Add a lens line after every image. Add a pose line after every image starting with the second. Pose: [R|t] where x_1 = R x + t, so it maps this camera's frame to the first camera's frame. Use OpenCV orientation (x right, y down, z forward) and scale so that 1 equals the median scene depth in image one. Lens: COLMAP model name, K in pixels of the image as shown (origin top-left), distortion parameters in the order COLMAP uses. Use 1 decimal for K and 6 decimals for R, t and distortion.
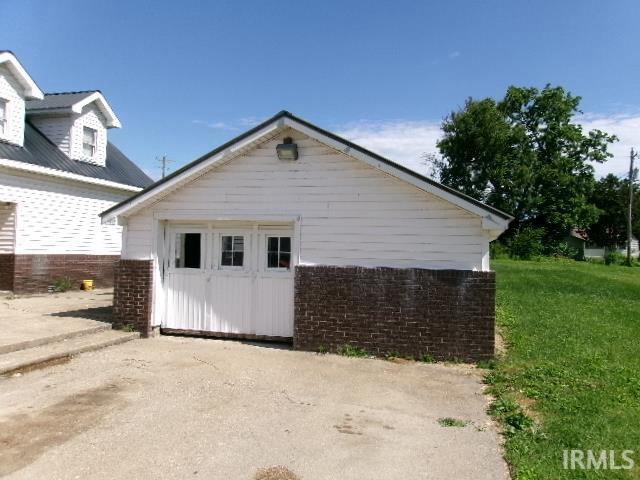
lens RADIAL K [[506.4, 0, 333.5], [0, 506.4, 237.2], [0, 0, 1]] dist [-0.041557, 0.076735]
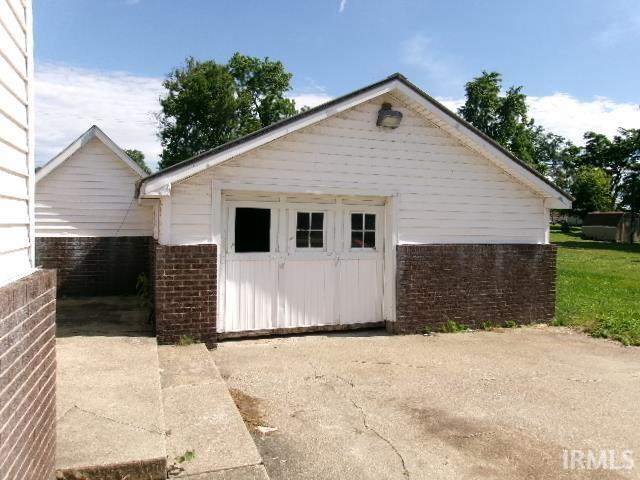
lens RADIAL K [[506.4, 0, 333.5], [0, 506.4, 237.2], [0, 0, 1]] dist [-0.041557, 0.076735]
pose [[0.801541, -0.031251, 0.597122, -0.672715], [-0.012959, 0.997491, 0.069601, -0.019541], [-0.597799, -0.063526, 0.799125, 0.308413]]
